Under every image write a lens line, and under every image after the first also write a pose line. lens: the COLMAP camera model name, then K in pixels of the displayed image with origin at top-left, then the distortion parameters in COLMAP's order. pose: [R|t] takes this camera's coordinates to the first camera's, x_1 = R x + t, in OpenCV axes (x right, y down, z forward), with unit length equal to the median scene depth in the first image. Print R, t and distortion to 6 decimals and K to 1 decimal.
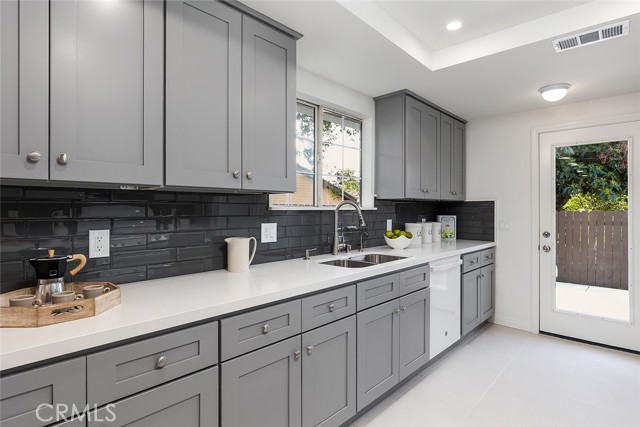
lens RADIAL K [[338.3, 0, 318.7], [0, 338.3, 210.0], [0, 0, 1]] dist [-0.005600, -0.002629]
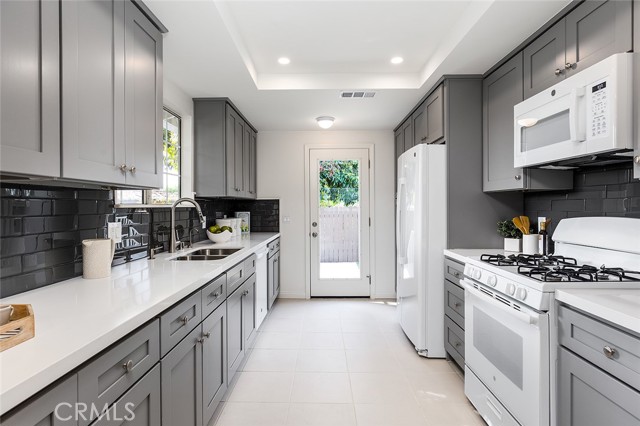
lens RADIAL K [[340.7, 0, 320.6], [0, 340.7, 210.1], [0, 0, 1]] dist [0.007385, 0.000764]
pose [[0.733583, -0.013346, 0.679469, -0.259596], [0.009965, 0.999911, 0.008882, 0.003300], [-0.679527, 0.000255, 0.733650, -0.025521]]
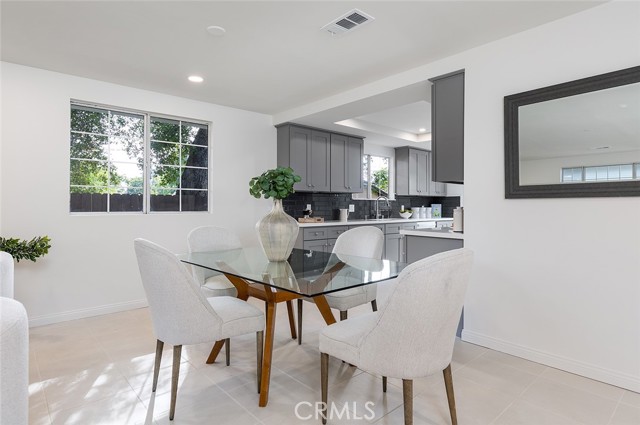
lens RADIAL K [[363.8, 0, 320.1], [0, 363.8, 205.8], [0, 0, 1]] dist [-0.002881, -0.000145]
pose [[0.996170, 0.002174, -0.087409, -0.104212], [-0.002368, 0.999995, -0.002111, 0.039803], [0.087404, 0.002310, 0.996170, -1.315428]]
